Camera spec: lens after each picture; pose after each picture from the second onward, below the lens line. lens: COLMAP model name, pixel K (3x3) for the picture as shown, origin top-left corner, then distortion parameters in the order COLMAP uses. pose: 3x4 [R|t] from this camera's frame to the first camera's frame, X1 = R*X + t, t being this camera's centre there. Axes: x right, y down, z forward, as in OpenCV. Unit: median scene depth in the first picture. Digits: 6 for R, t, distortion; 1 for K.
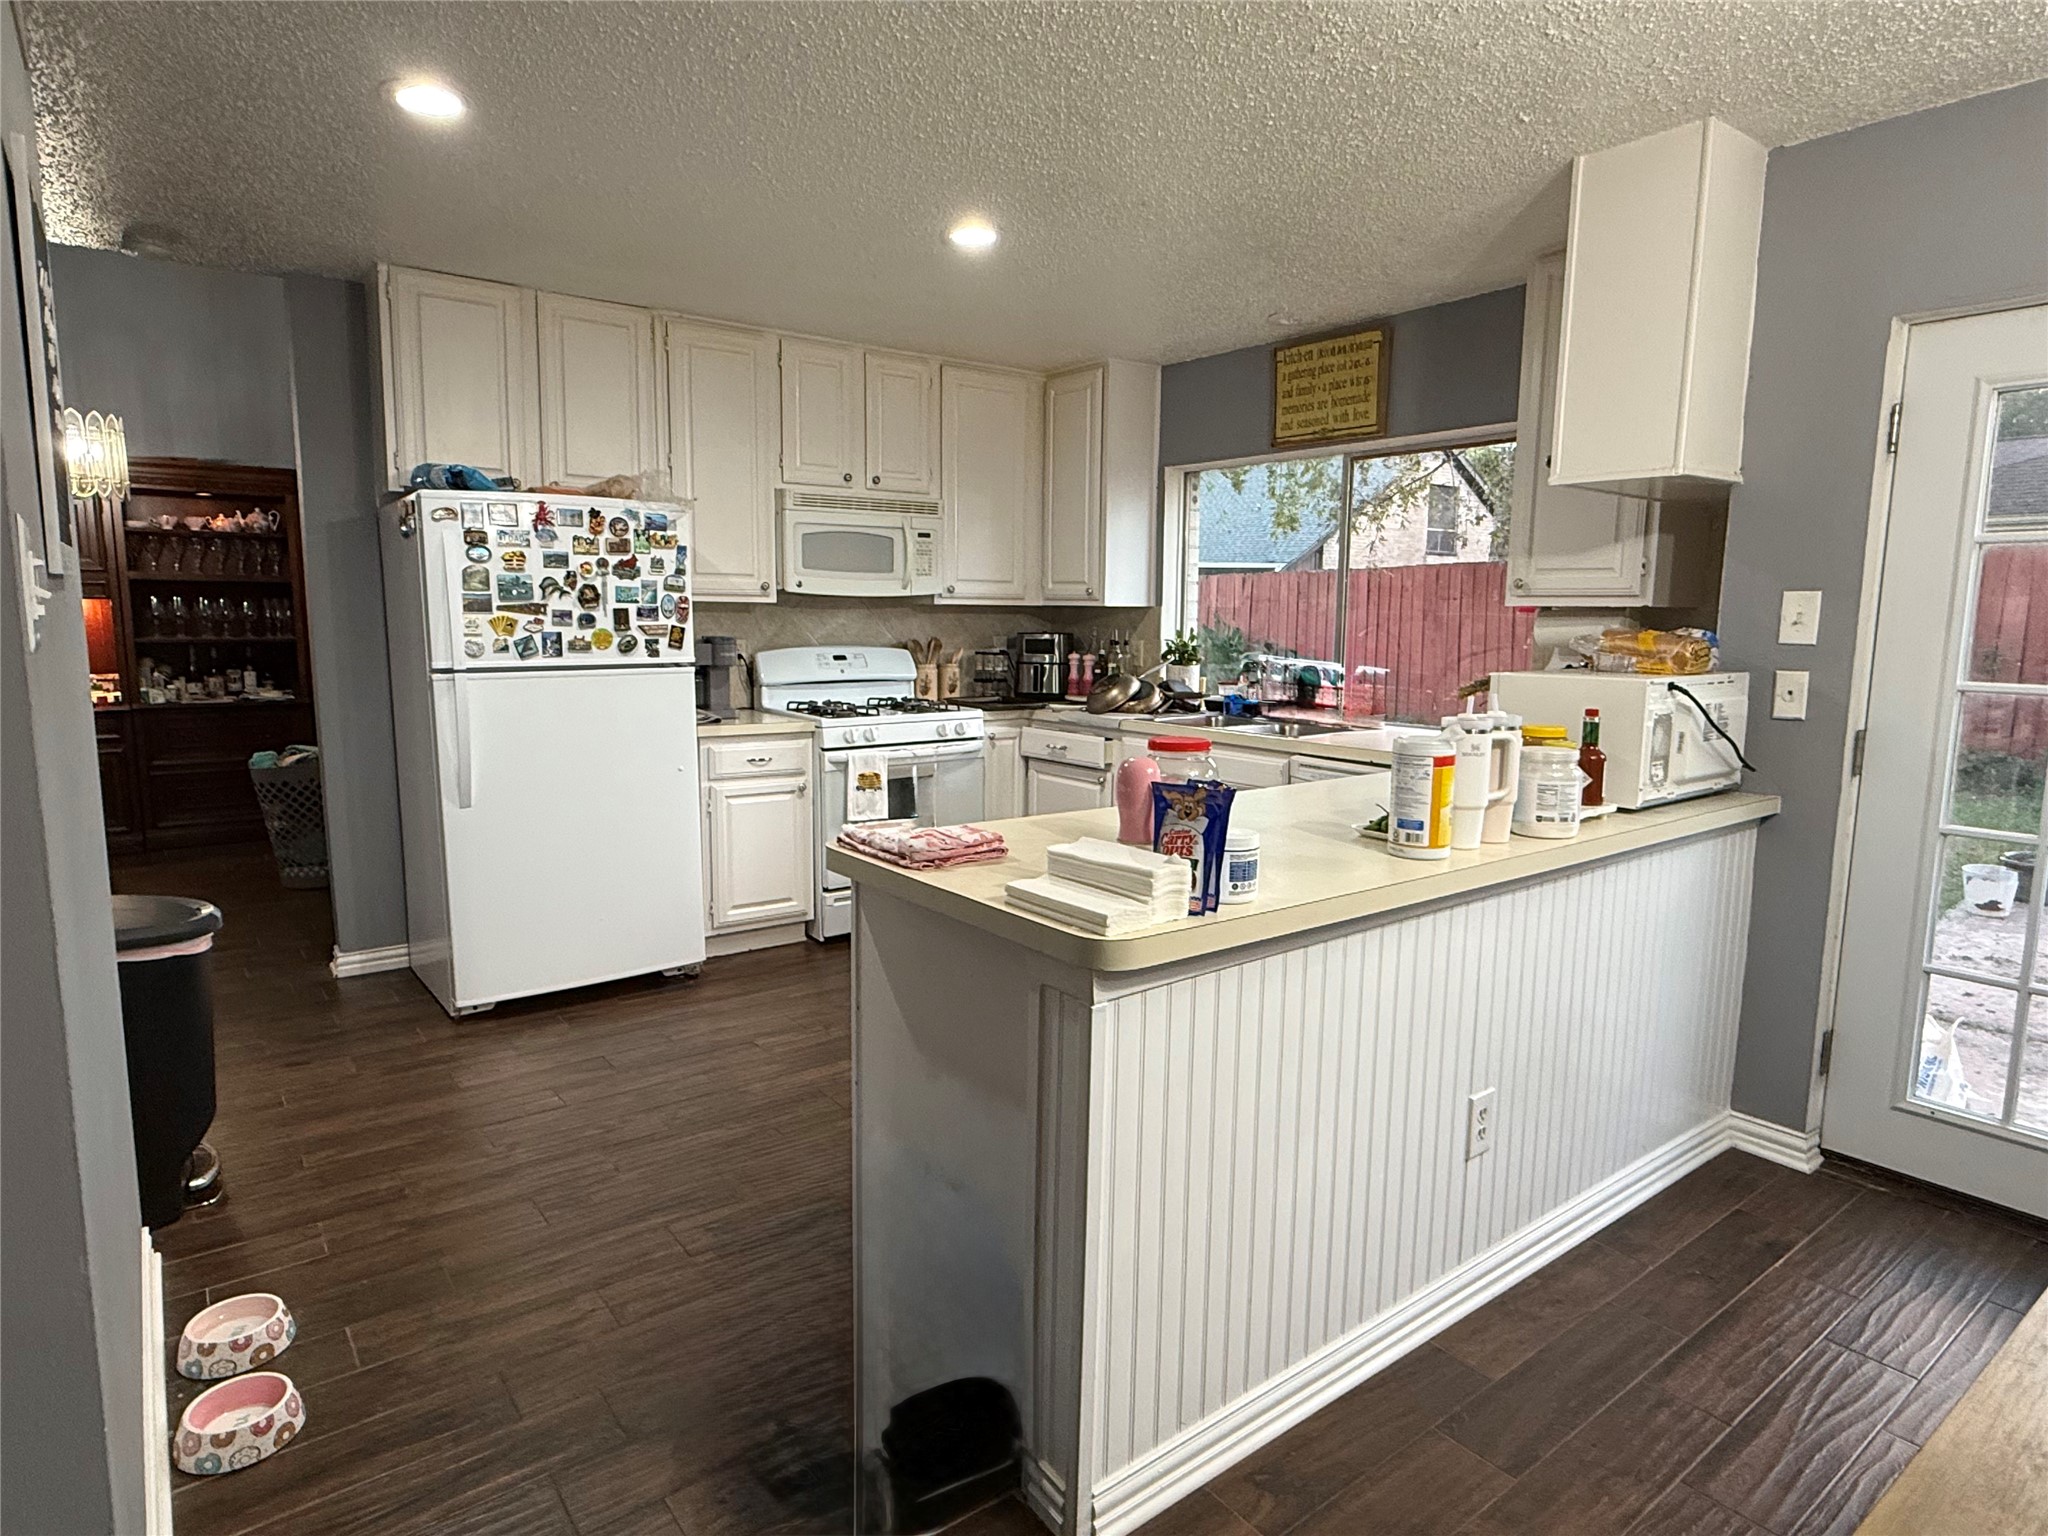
lens RADIAL K [[1149.5, 0, 1024.0], [0, 1149.5, 768.0], [0, 0, 1]] dist [0.006882, -0.001069]
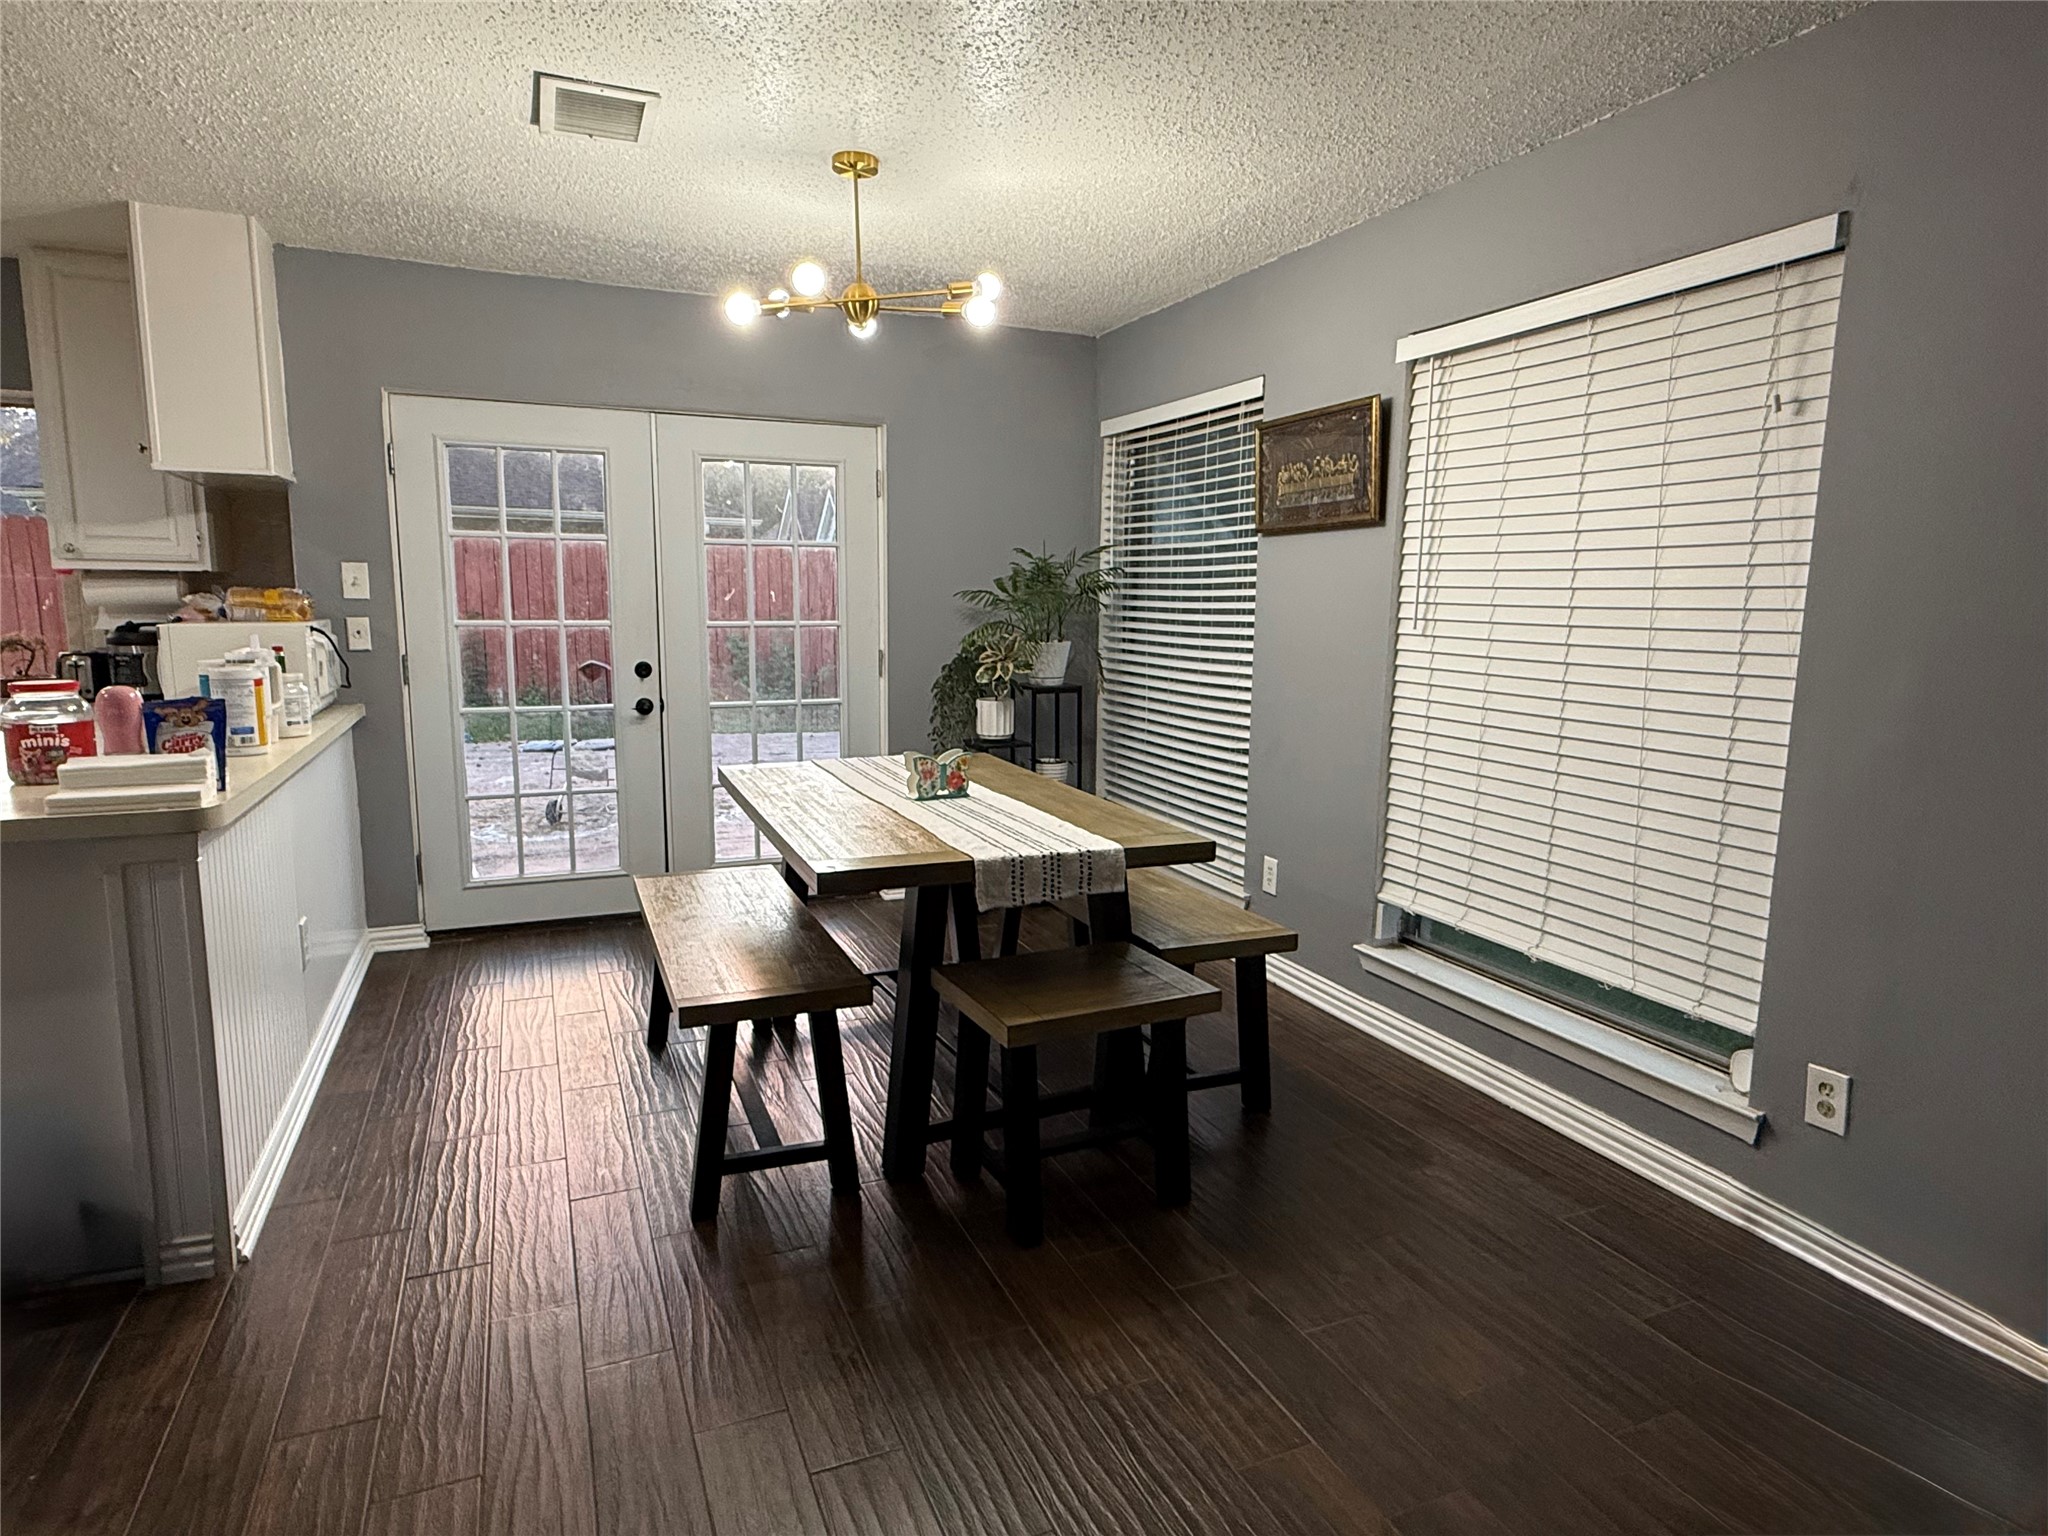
lens RADIAL K [[1149.5, 0, 1024.0], [0, 1149.5, 768.0], [0, 0, 1]] dist [0.006882, -0.001069]
pose [[0.247534, -0.149867, 0.957218, -0.554150], [0.122502, 0.984877, 0.122519, 0.028583], [-0.961104, 0.086934, 0.262149, -0.179156]]
